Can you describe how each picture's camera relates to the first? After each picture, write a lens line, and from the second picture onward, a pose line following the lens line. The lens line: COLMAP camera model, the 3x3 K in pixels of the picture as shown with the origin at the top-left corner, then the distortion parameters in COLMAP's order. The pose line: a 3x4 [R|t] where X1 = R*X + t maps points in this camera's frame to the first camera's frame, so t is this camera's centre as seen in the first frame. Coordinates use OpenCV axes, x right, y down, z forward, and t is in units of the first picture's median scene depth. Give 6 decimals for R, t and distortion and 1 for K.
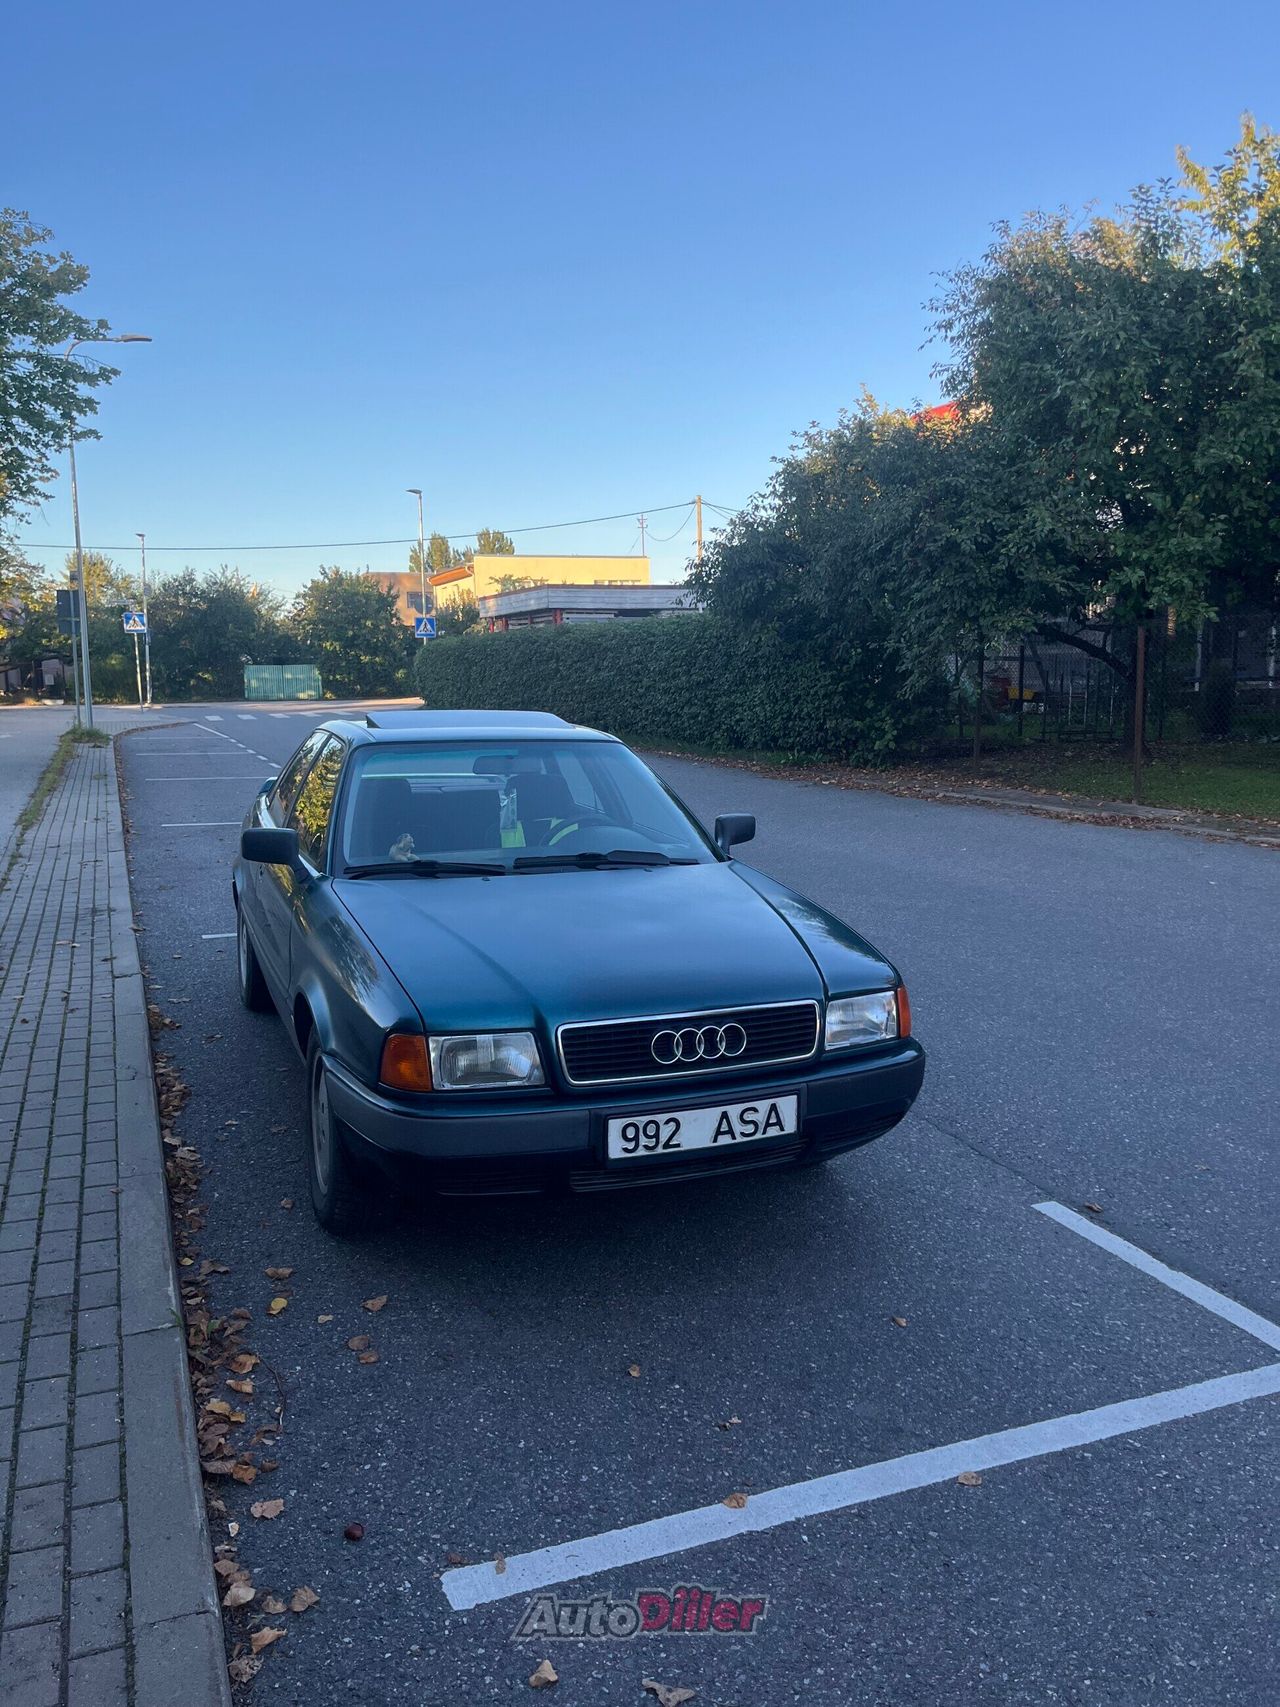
lens RADIAL K [[1282.5, 0, 656.7], [0, 1282.5, 846.9], [0, 0, 1]] dist [0.064605, -0.091628]
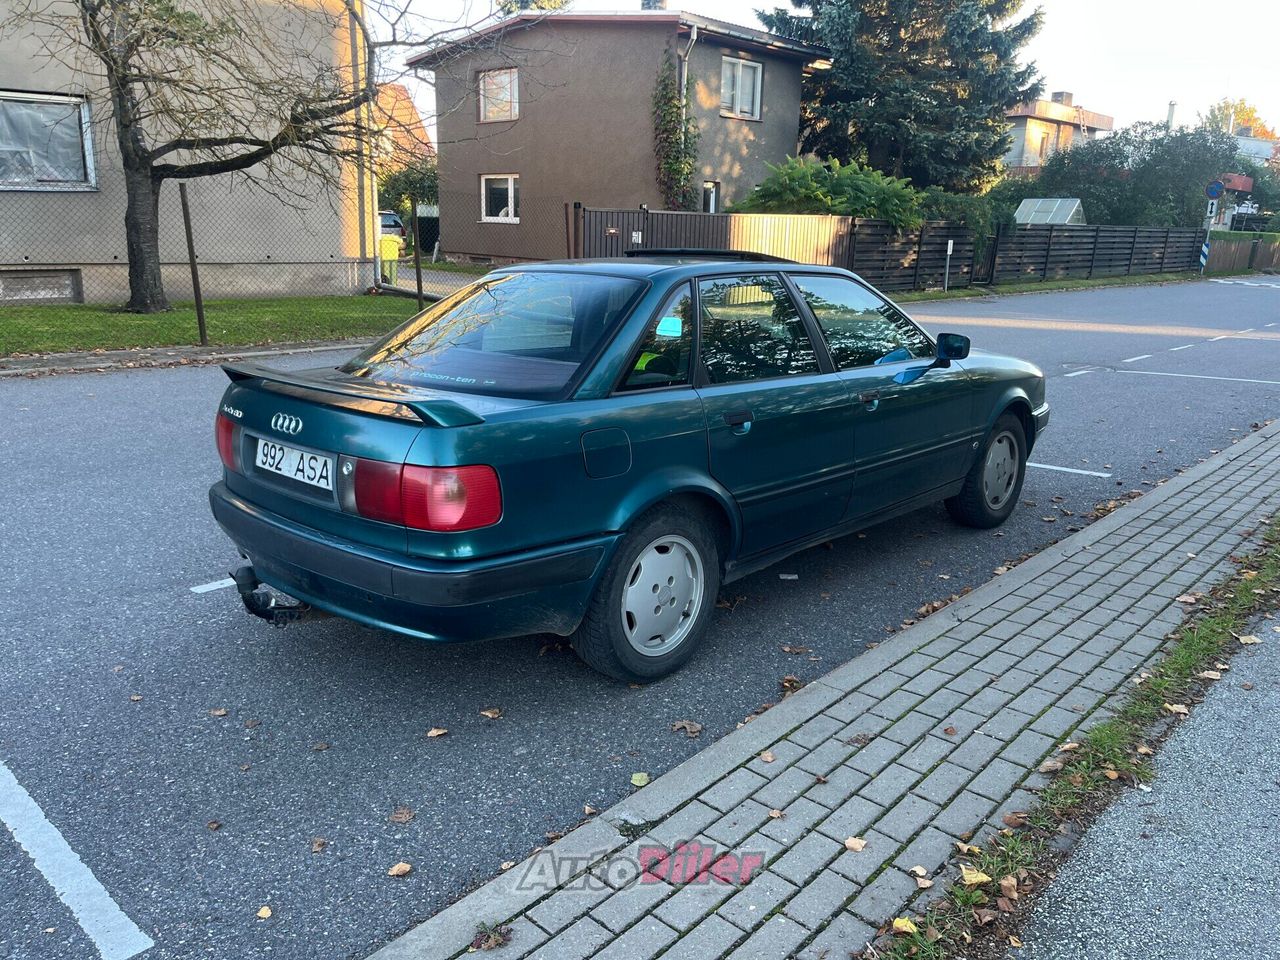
lens RADIAL K [[961.7, 0, 627.9], [0, 961.7, 477.5], [0, 0, 1]] dist [0.064605, -0.091628]
pose [[-0.401051, -0.222232, 0.888691, -0.287729], [0.113590, 0.950576, 0.288968, -0.053542], [-0.908986, 0.216838, -0.355986, 0.447144]]
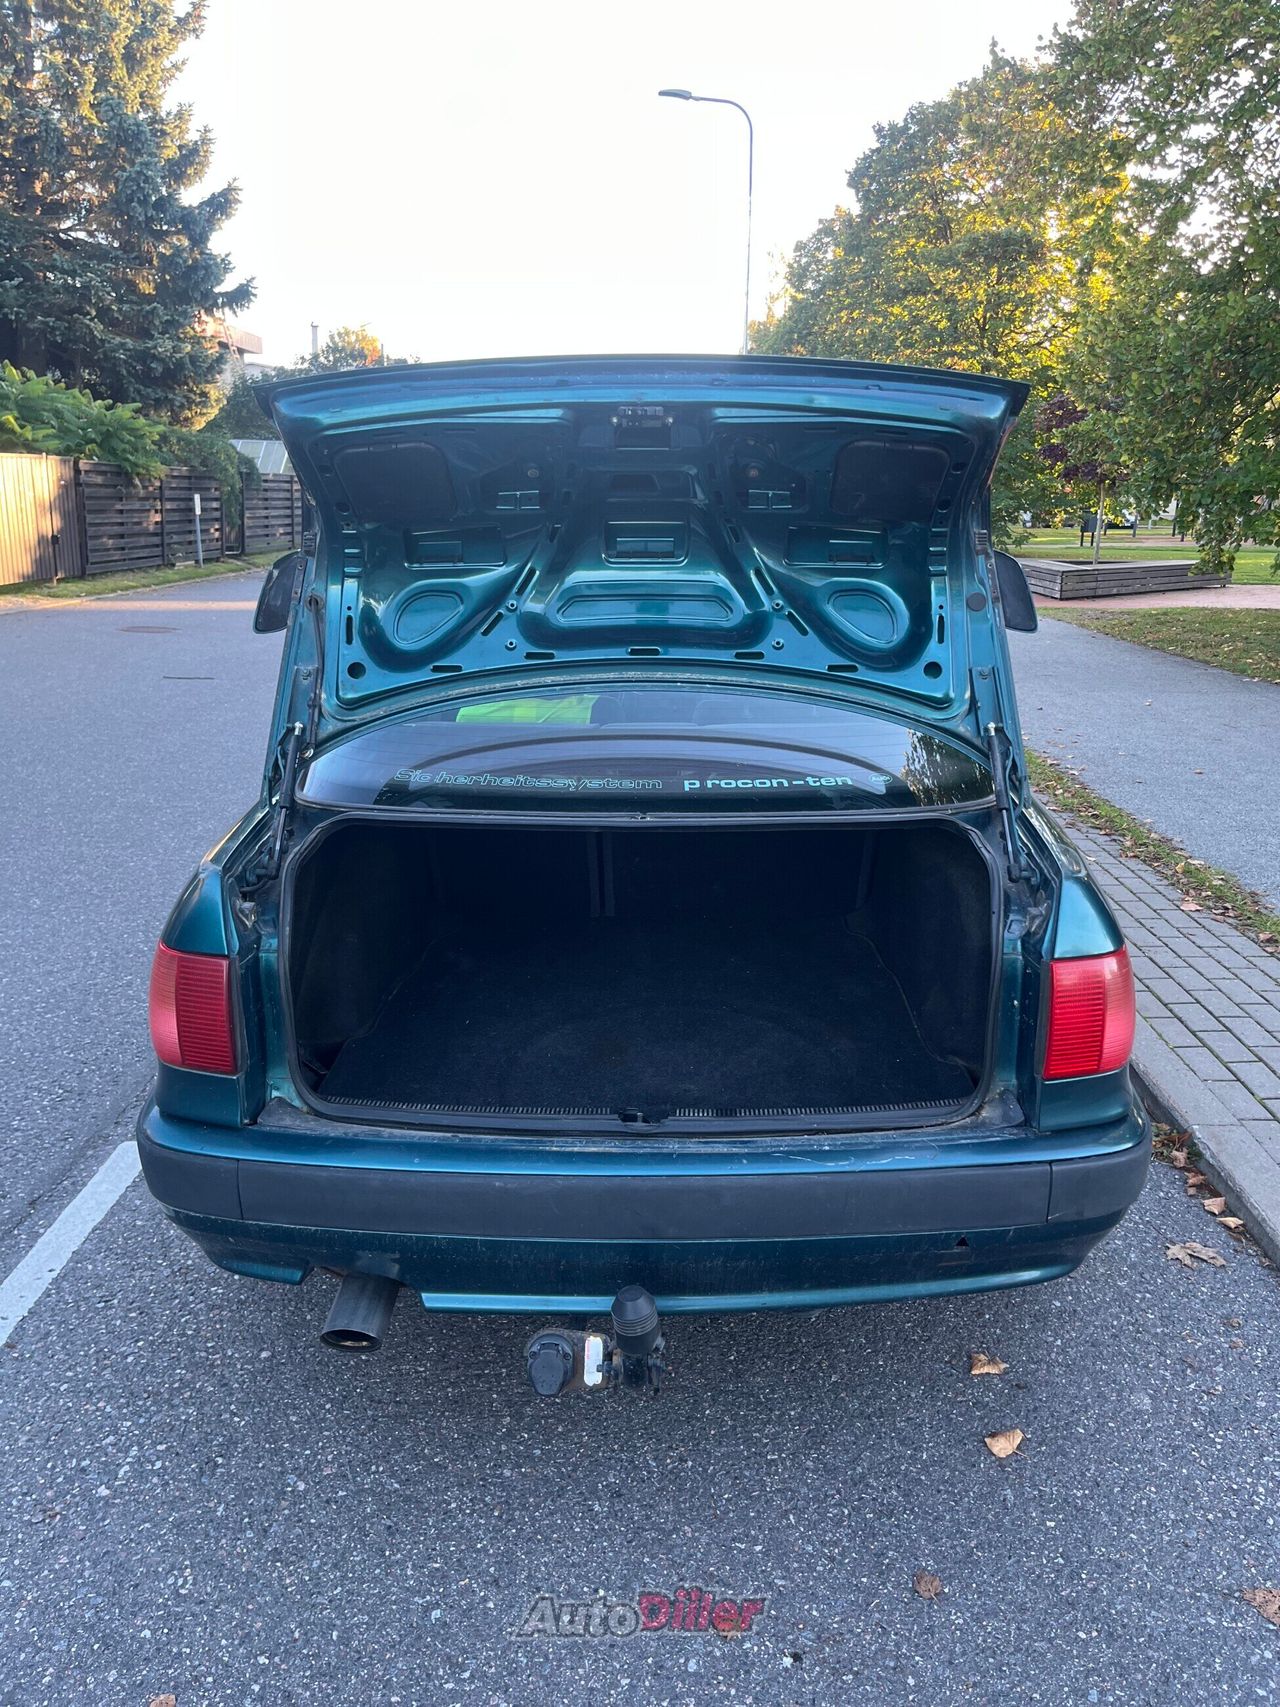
lens RADIAL K [[1282.5, 0, 653.8], [0, 1282.5, 839.6], [0, 0, 1]] dist [0.064605, -0.091628]
pose [[-0.920001, -0.107337, 0.376930, -0.134663], [0.043486, 0.927868, 0.370365, -0.065110], [-0.389495, 0.357127, -0.848972, 0.526688]]
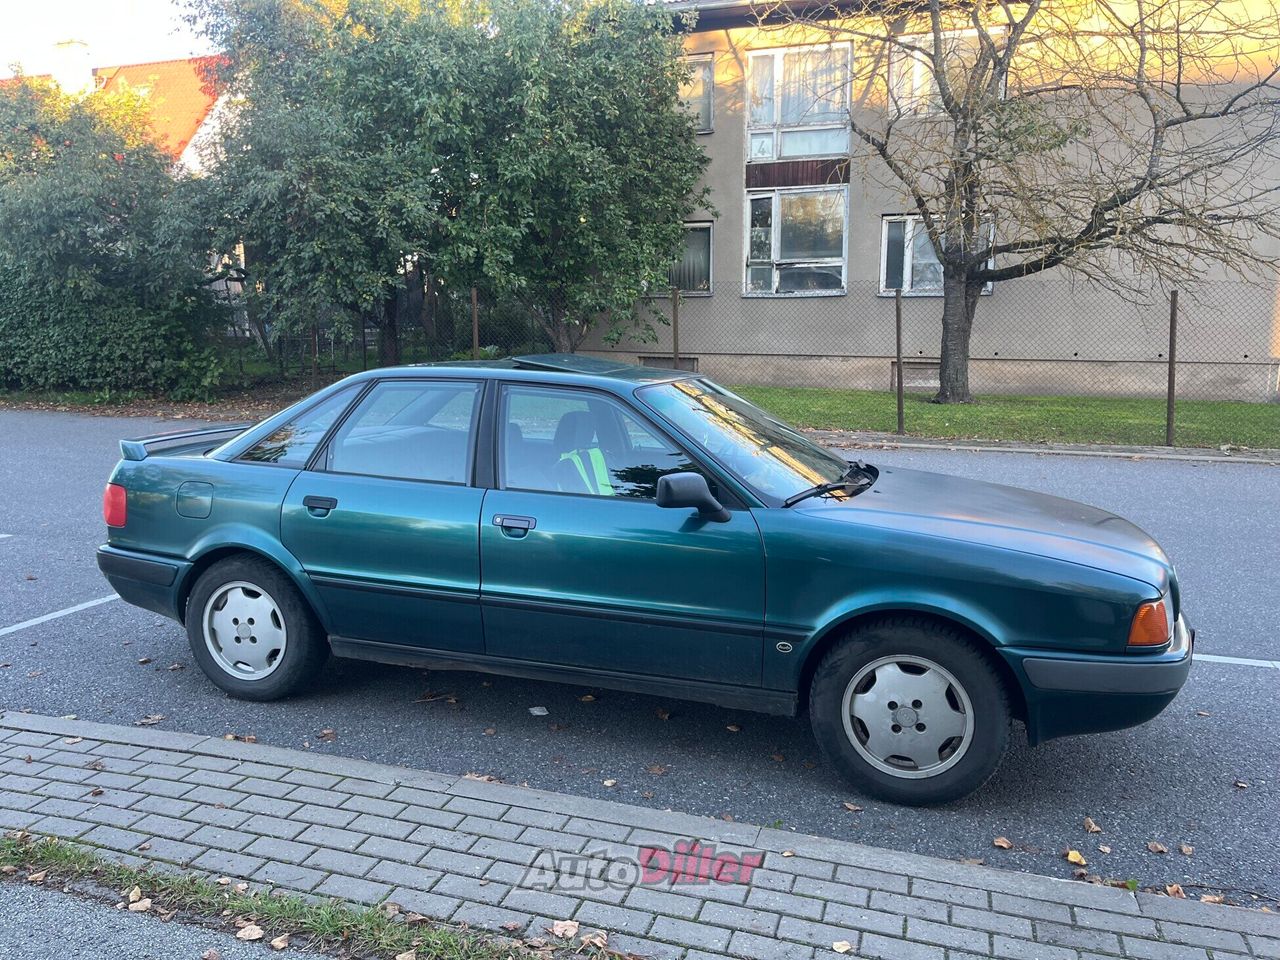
lens RADIAL K [[961.7, 0, 639.2], [0, 961.7, 480.3], [0, 0, 1]] dist [0.064605, -0.091628]
pose [[0.651732, -0.115909, 0.749540, -0.232594], [0.093841, 0.992983, 0.071959, -0.017555], [-0.752622, 0.023439, 0.658036, 0.139283]]
